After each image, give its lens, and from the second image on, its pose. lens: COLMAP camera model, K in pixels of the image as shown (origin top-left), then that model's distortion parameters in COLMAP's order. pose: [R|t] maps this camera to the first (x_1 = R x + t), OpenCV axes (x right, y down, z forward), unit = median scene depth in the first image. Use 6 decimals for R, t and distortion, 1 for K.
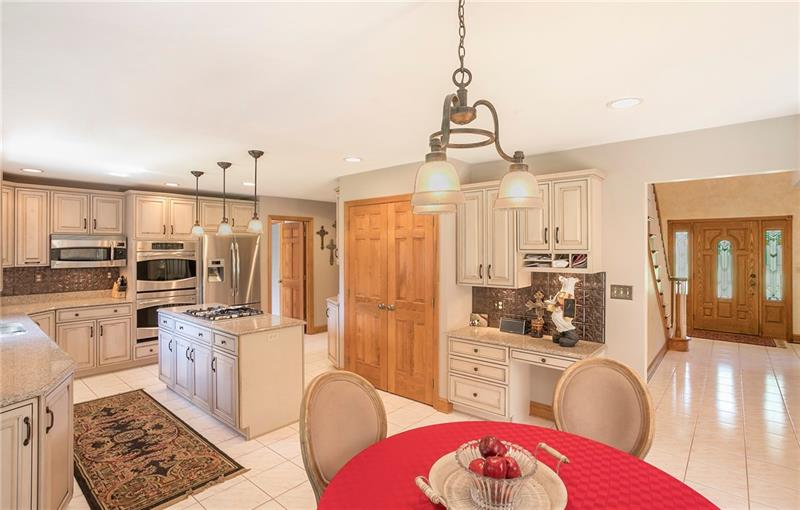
lens RADIAL K [[404.4, 0, 400.1], [0, 404.4, 249.7], [0, 0, 1]] dist [-0.039164, 0.000692]
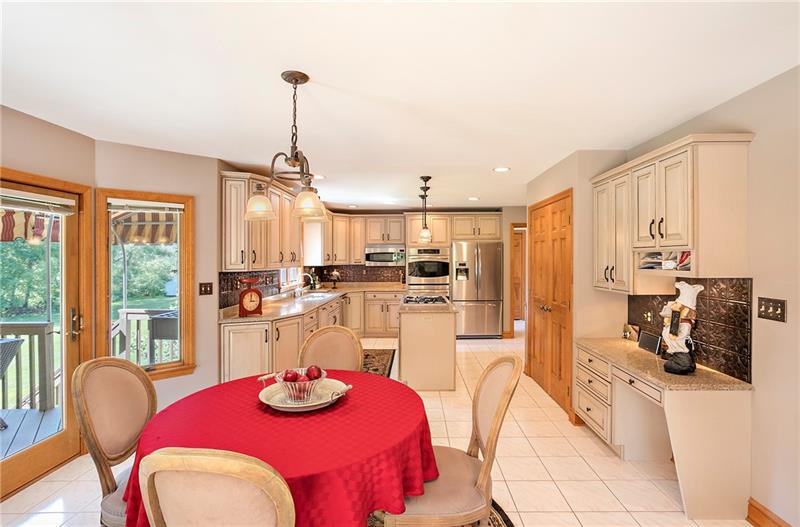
lens RADIAL K [[406.4, 0, 401.1], [0, 406.4, 261.2], [0, 0, 1]] dist [-0.030597, 0.000480]
pose [[0.621152, 0.005504, -0.783671, 0.534372], [-0.000937, 0.999980, 0.006280, 0.018839], [0.783690, -0.003167, 0.621144, 0.092991]]
